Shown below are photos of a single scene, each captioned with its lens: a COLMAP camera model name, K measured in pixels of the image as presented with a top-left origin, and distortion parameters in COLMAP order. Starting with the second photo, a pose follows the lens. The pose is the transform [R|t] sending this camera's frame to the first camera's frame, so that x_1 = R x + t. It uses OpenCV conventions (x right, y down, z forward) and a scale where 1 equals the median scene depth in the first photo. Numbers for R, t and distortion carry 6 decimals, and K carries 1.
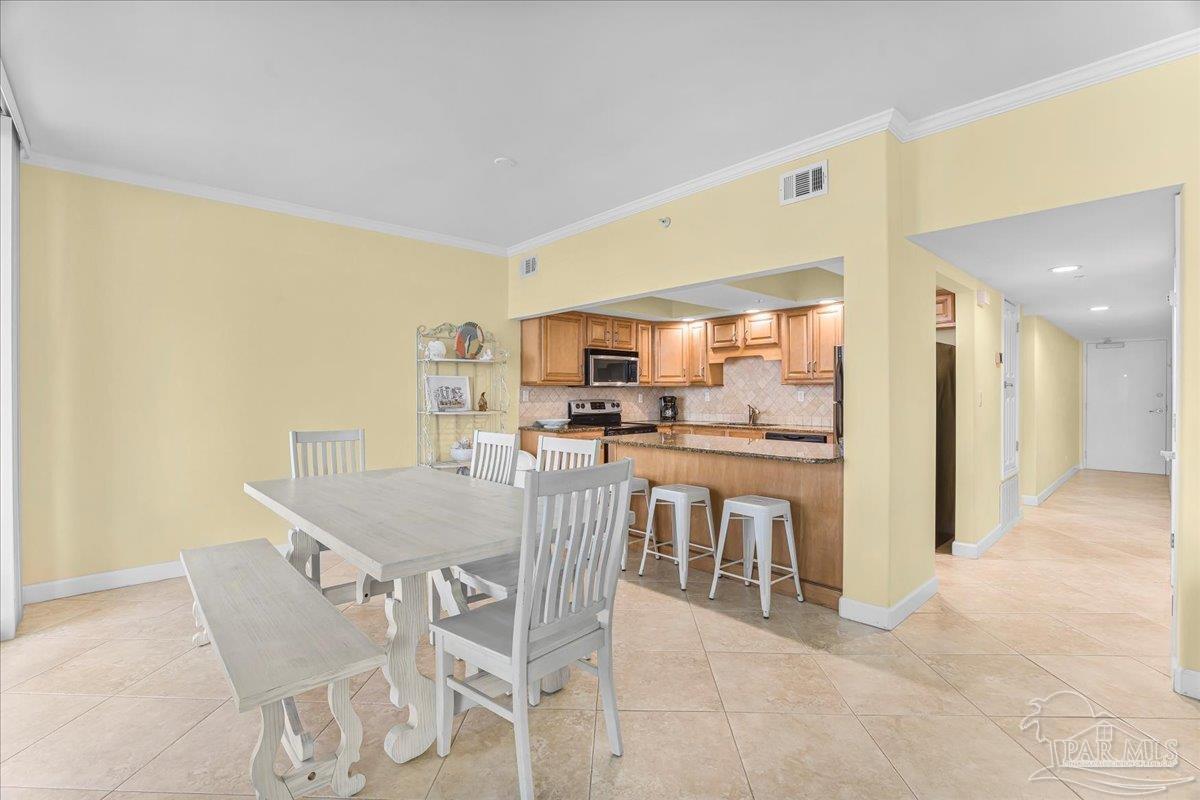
lens RADIAL K [[550.9, 0, 600.0], [0, 550.9, 400.0], [0, 0, 1]] dist [-0.000905, 0.000694]
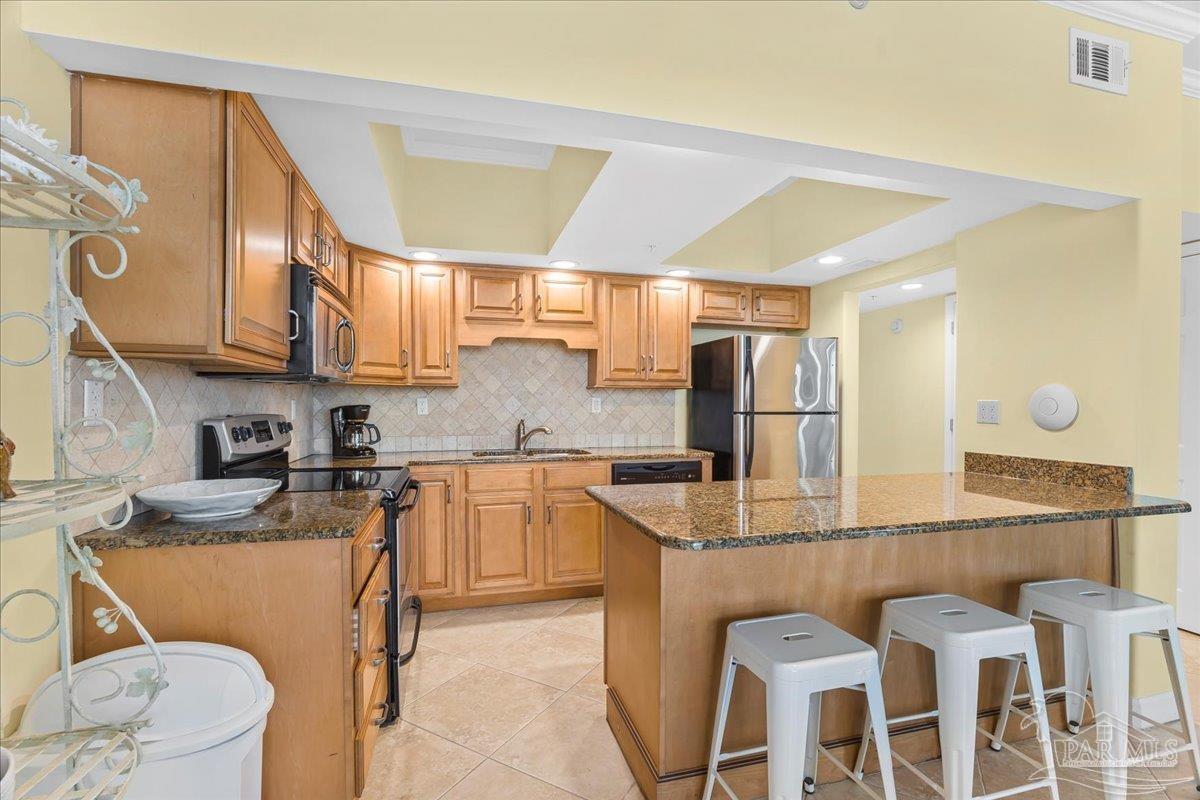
lens RADIAL K [[550.9, 0, 600.0], [0, 550.9, 400.0], [0, 0, 1]] dist [-0.000905, 0.000694]
pose [[0.458163, 0.008284, 0.888830, -0.232448], [0.007331, 0.999887, -0.013098, -0.004042], [-0.888838, 0.012517, 0.458050, 0.655896]]
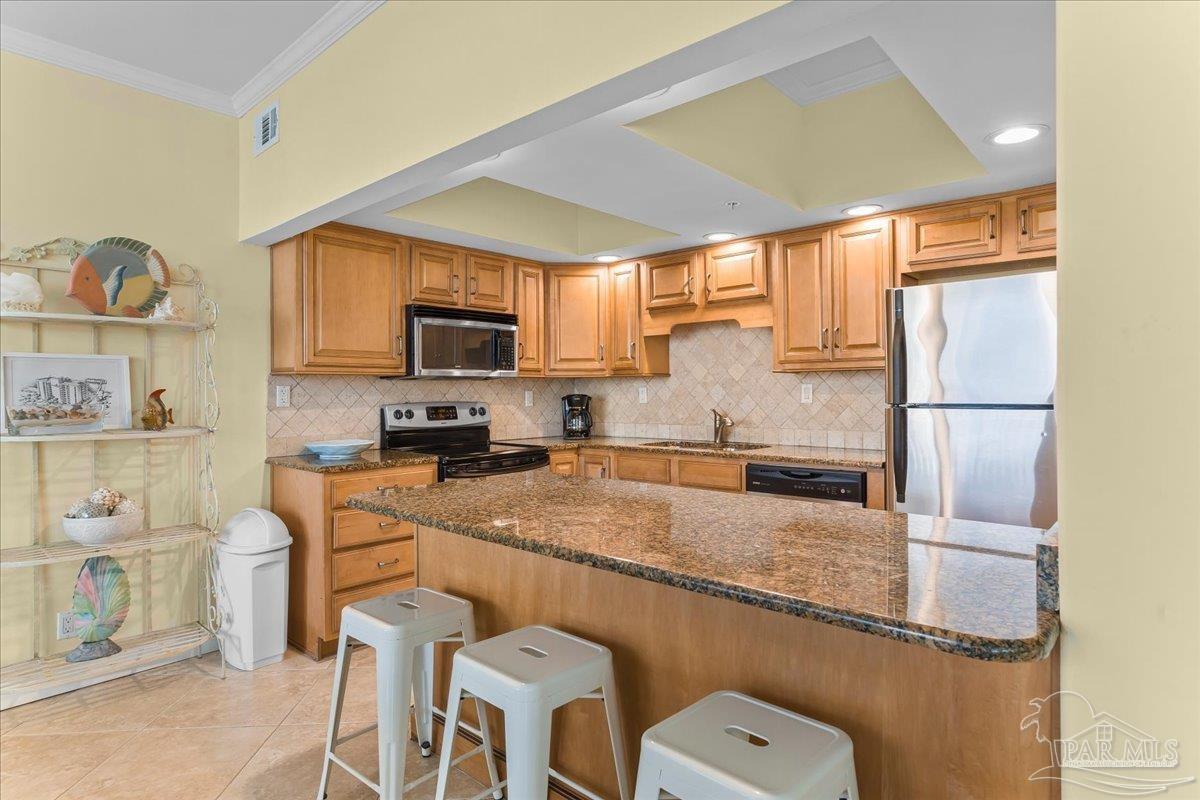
lens RADIAL K [[651.6, 0, 600.0], [0, 651.6, 400.0], [0, 0, 1]] dist [-0.004665, -0.000098]
pose [[0.995260, -0.007320, 0.096974, 0.092267], [0.006971, 0.999968, 0.003932, -0.004246], [-0.096999, -0.003237, 0.995279, 0.356978]]
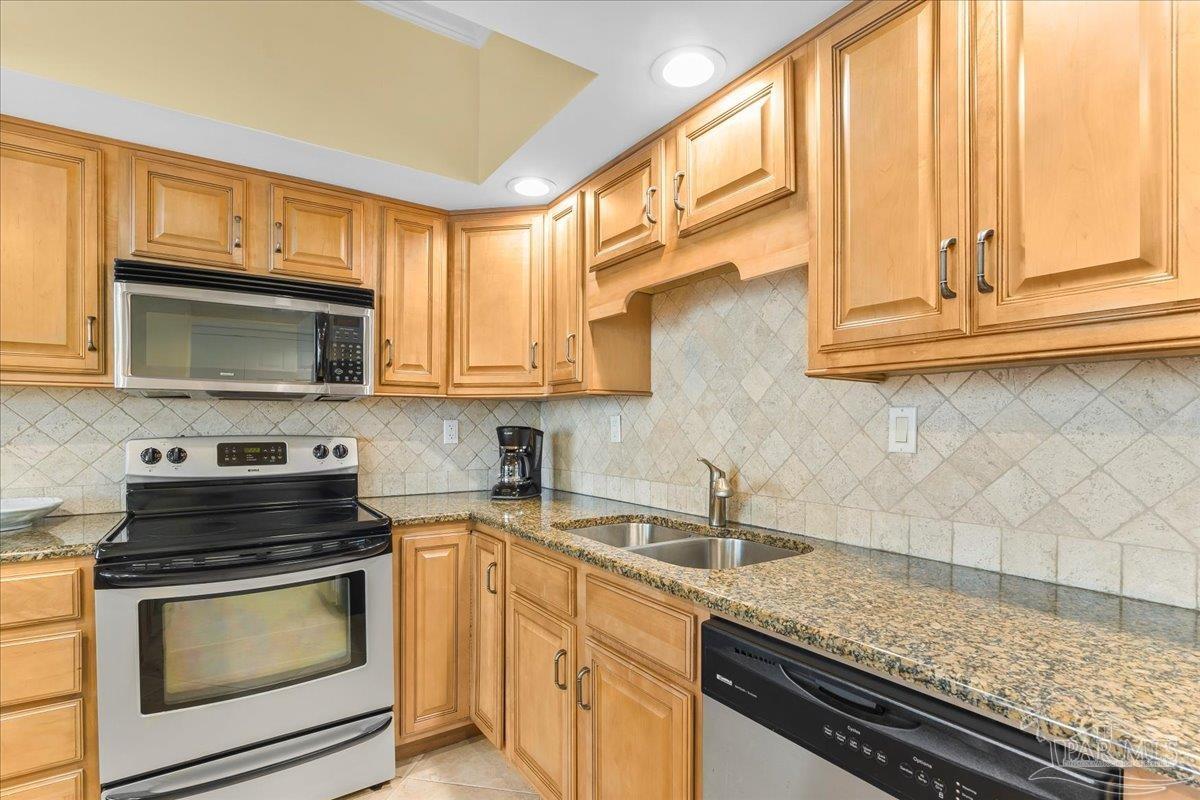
lens RADIAL K [[562.4, 0, 608.2], [0, 562.4, 429.3], [0, 0, 1]] dist [-0.031936, 0.010716]
pose [[0.990366, 0.005922, -0.138346, 0.264277], [-0.005948, 0.999982, 0.000221, -0.006059], [0.138345, 0.000604, 0.990384, 0.721313]]
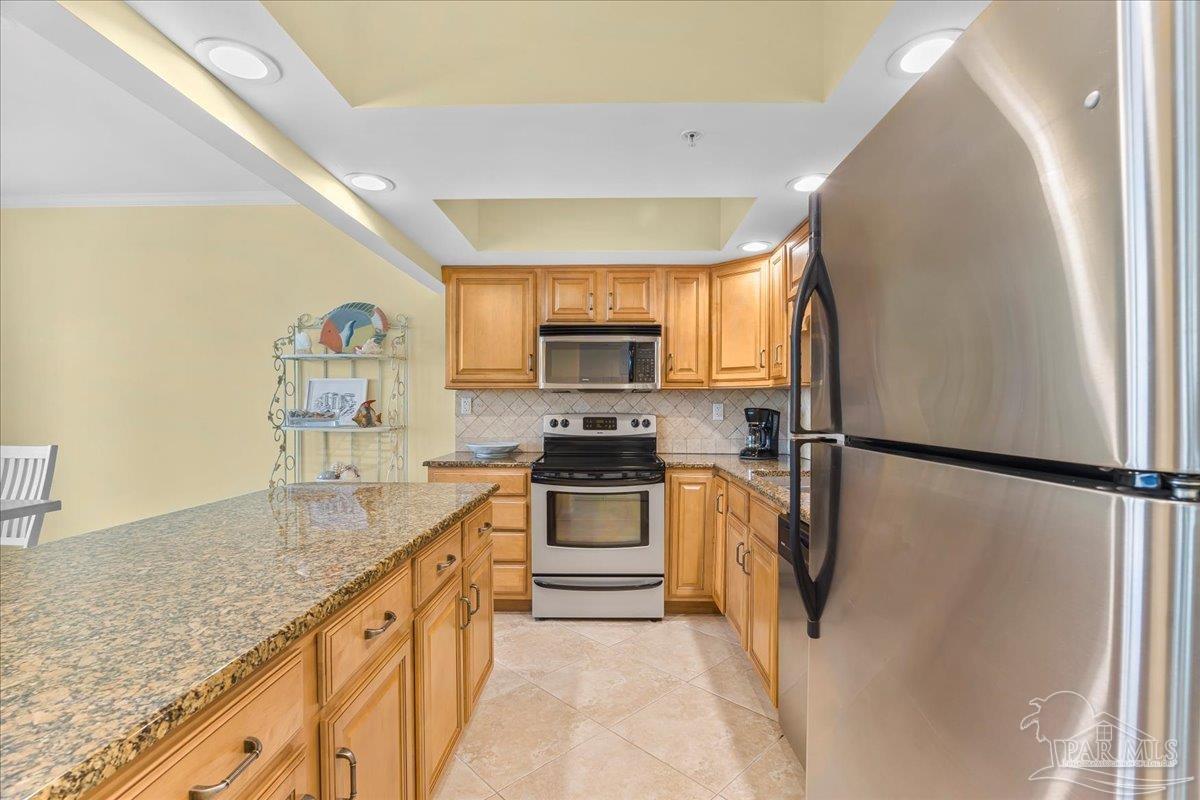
lens RADIAL K [[550.9, 0, 600.0], [0, 550.9, 400.0], [0, 0, 1]] dist [-0.000905, 0.000694]
pose [[0.722059, -0.003689, -0.691821, 0.414327], [-0.010388, 0.999815, -0.016174, -0.005283], [0.691753, 0.018865, 0.721888, 0.598324]]
